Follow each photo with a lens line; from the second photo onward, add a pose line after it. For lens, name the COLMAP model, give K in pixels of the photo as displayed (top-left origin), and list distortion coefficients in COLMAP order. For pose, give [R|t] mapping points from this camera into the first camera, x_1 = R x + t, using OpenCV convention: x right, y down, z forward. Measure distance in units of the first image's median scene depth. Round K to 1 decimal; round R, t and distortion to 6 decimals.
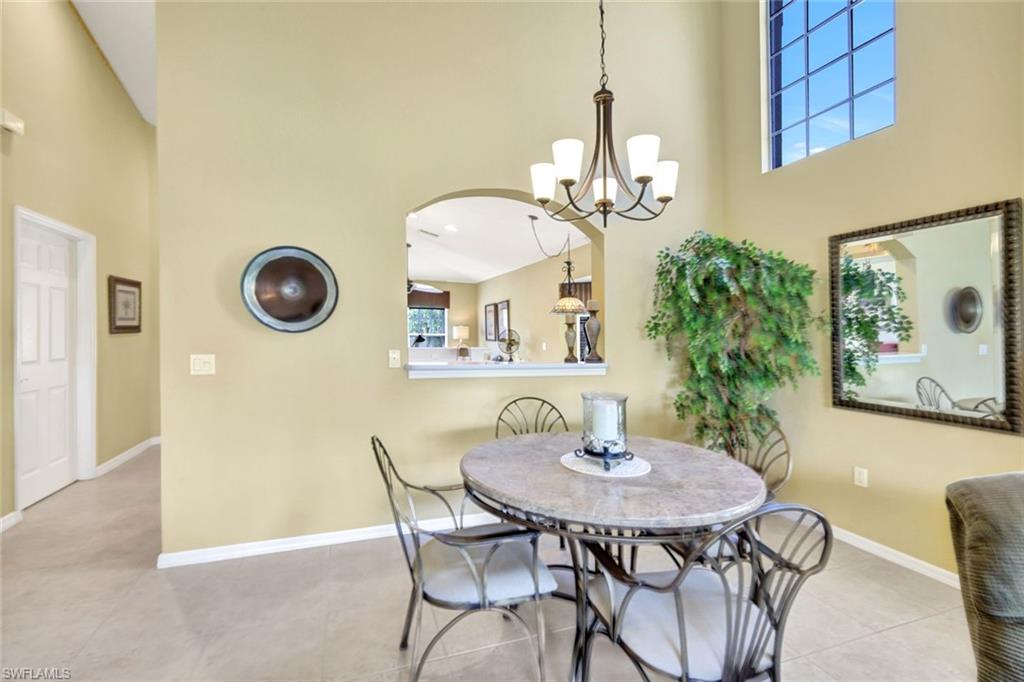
lens RADIAL K [[453.6, 0, 521.4], [0, 453.6, 335.3], [0, 0, 1]] dist [0.015111, 0.000202]
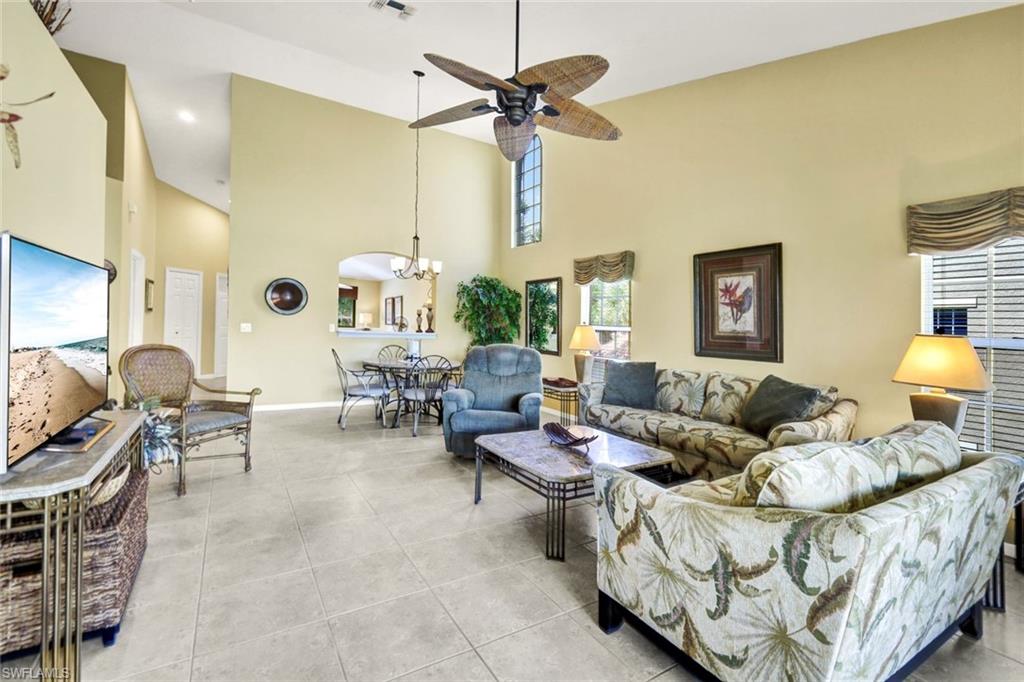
lens RADIAL K [[453.6, 0, 524.9], [0, 453.6, 324.6], [0, 0, 1]] dist [0.015111, 0.000202]
pose [[0.979566, 0.024006, 0.199685, 0.147757], [-0.023951, 0.999710, -0.002695, 0.014425], [-0.199692, -0.002143, 0.979856, -1.021339]]
